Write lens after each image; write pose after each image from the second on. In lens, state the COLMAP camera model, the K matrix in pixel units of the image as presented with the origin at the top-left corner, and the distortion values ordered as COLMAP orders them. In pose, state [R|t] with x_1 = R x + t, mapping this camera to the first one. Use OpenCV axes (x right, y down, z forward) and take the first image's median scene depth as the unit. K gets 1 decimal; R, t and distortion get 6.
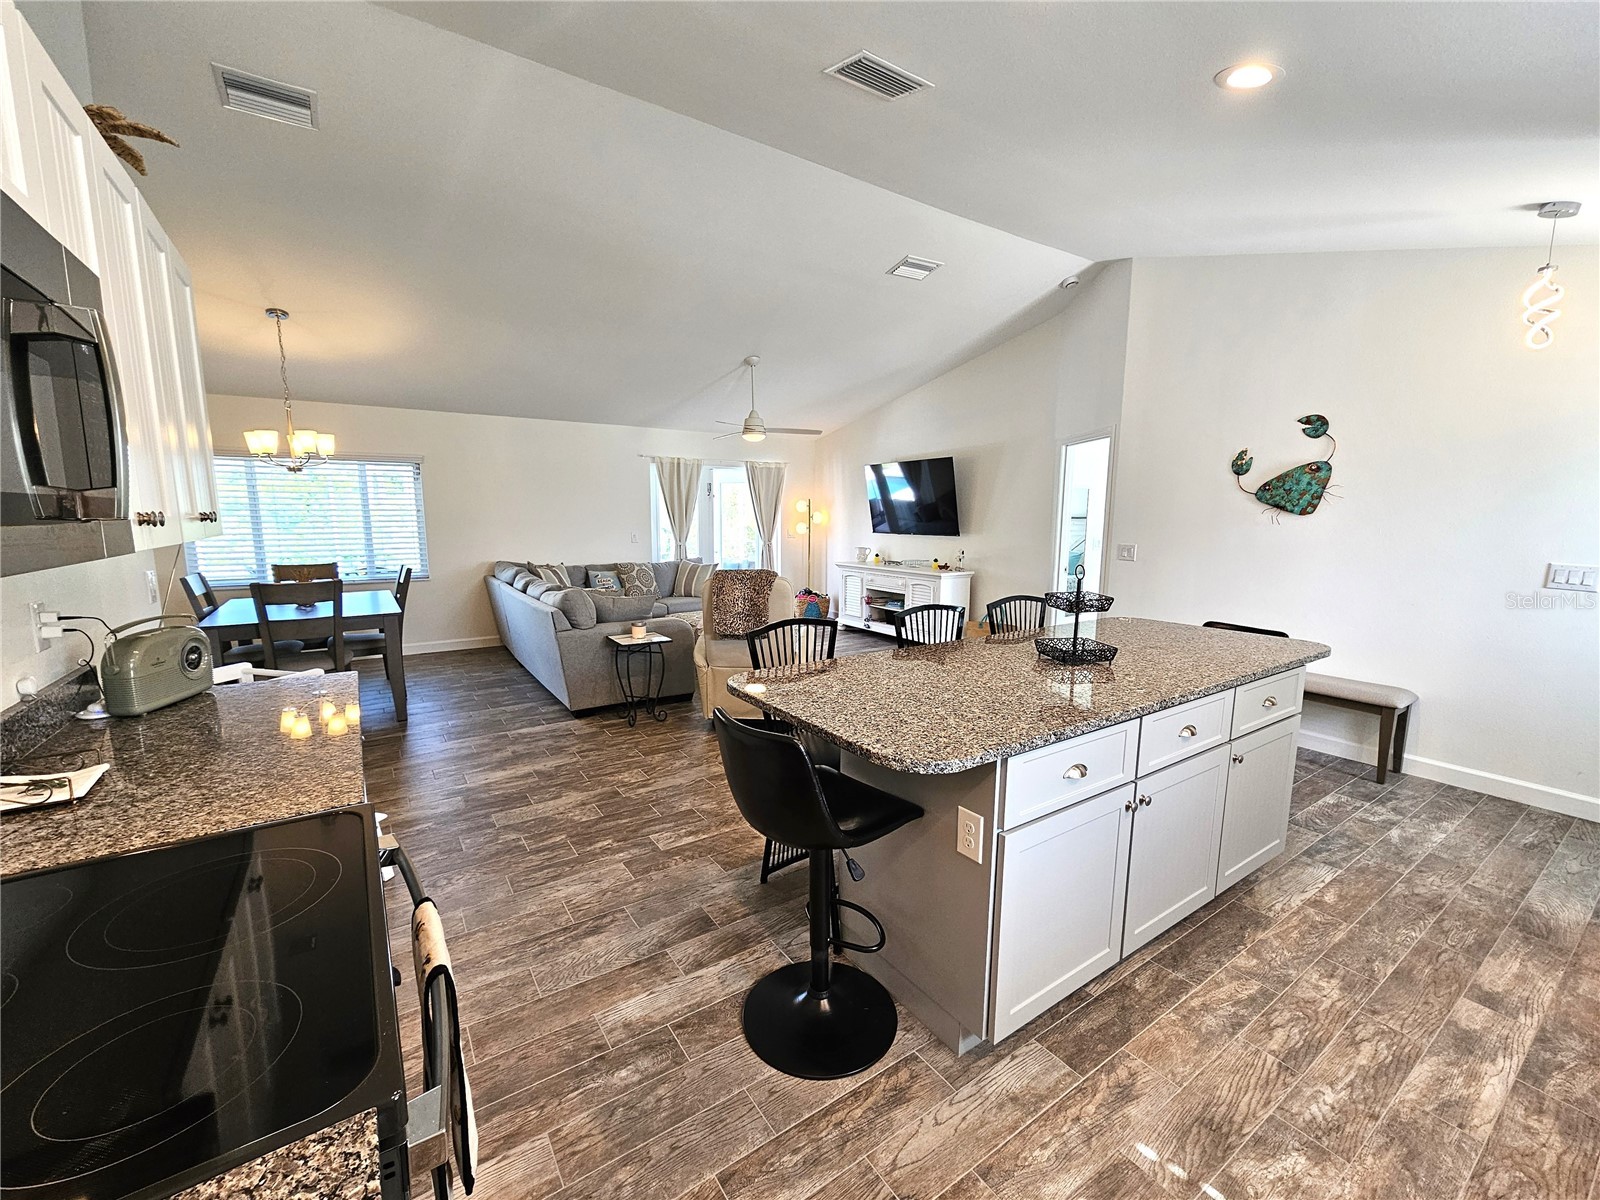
lens RADIAL K [[657.9, 0, 803.8], [0, 657.9, 607.4], [0, 0, 1]] dist [-0.005985, 0.003484]
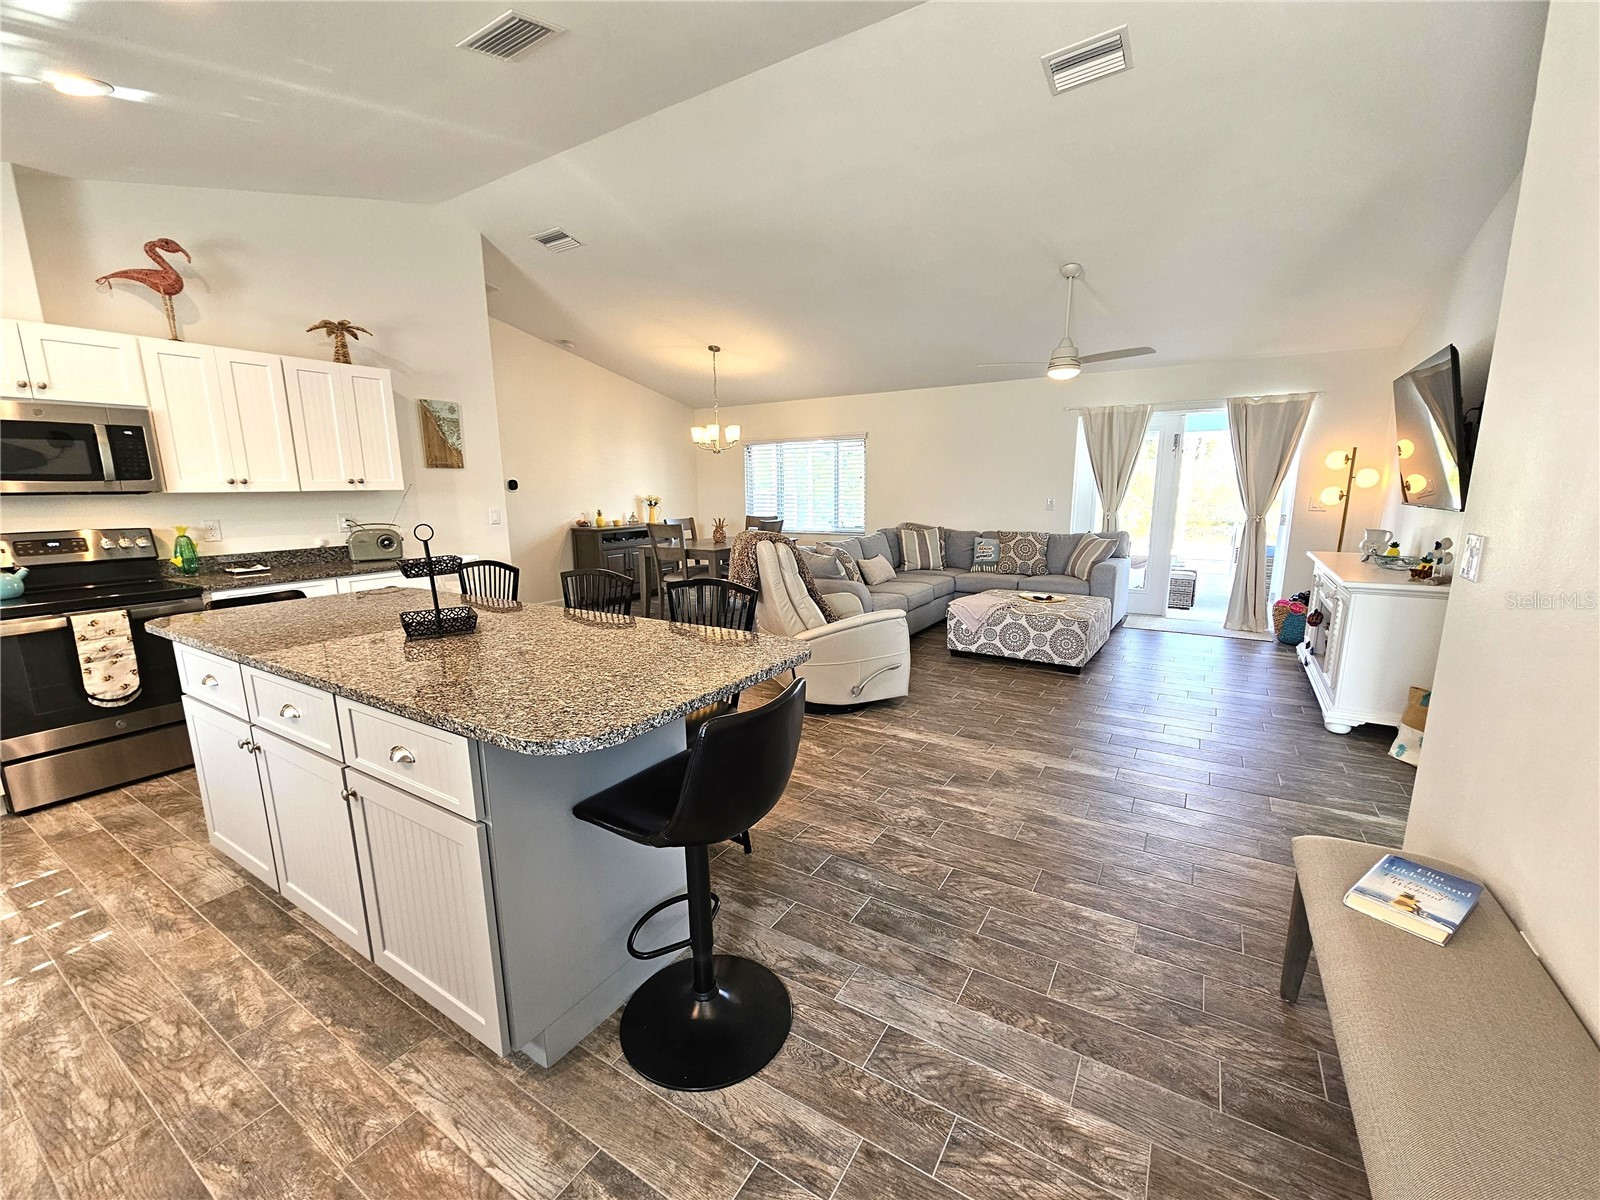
lens RADIAL K [[657.9, 0, 795.9], [0, 657.9, 608.2], [0, 0, 1]] dist [-0.005985, 0.003484]
pose [[0.402657, 0.160575, -0.901156, 1.219944], [-0.118116, 0.985377, 0.122805, -0.101342], [0.907698, 0.056993, 0.415736, 0.929891]]
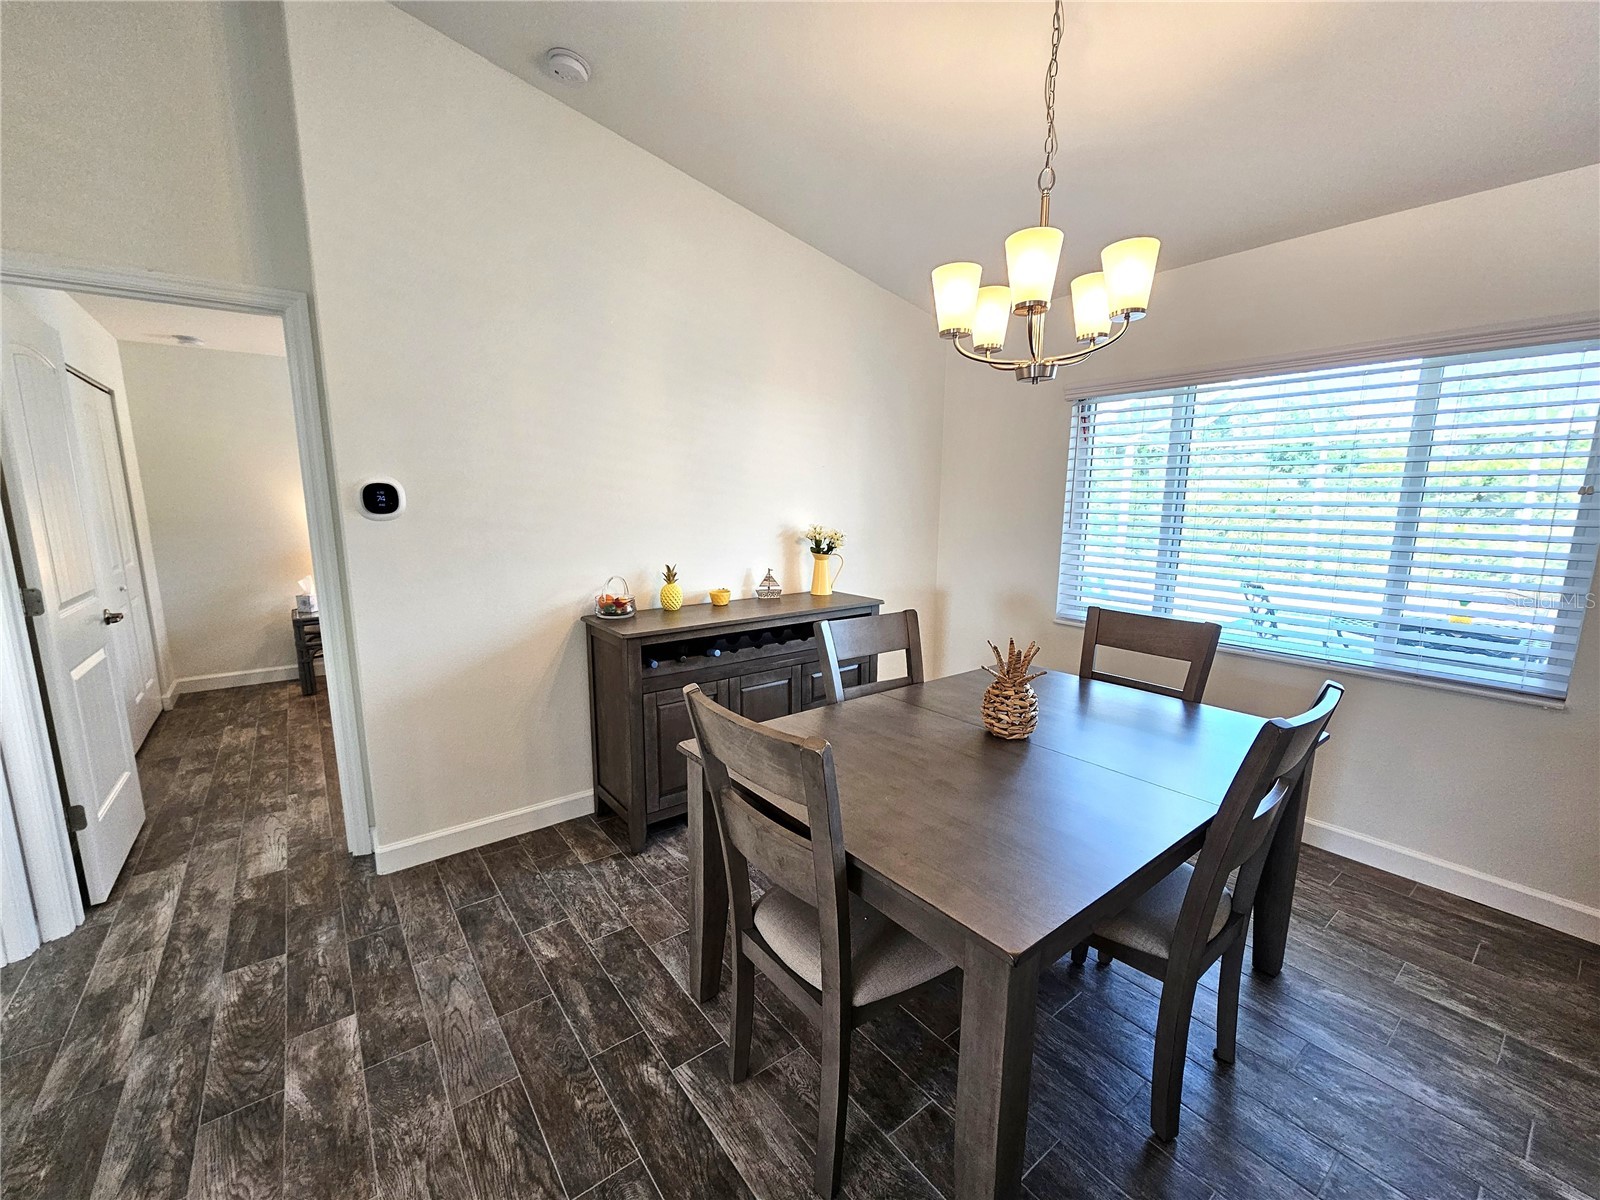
lens RADIAL K [[657.9, 0, 803.6], [0, 657.9, 606.8], [0, 0, 1]] dist [-0.005985, 0.003484]
pose [[0.065424, 0.163618, -0.984352, -0.690885], [-0.145222, 0.977524, 0.152831, -0.201668], [0.987234, 0.132951, 0.087715, 1.449189]]
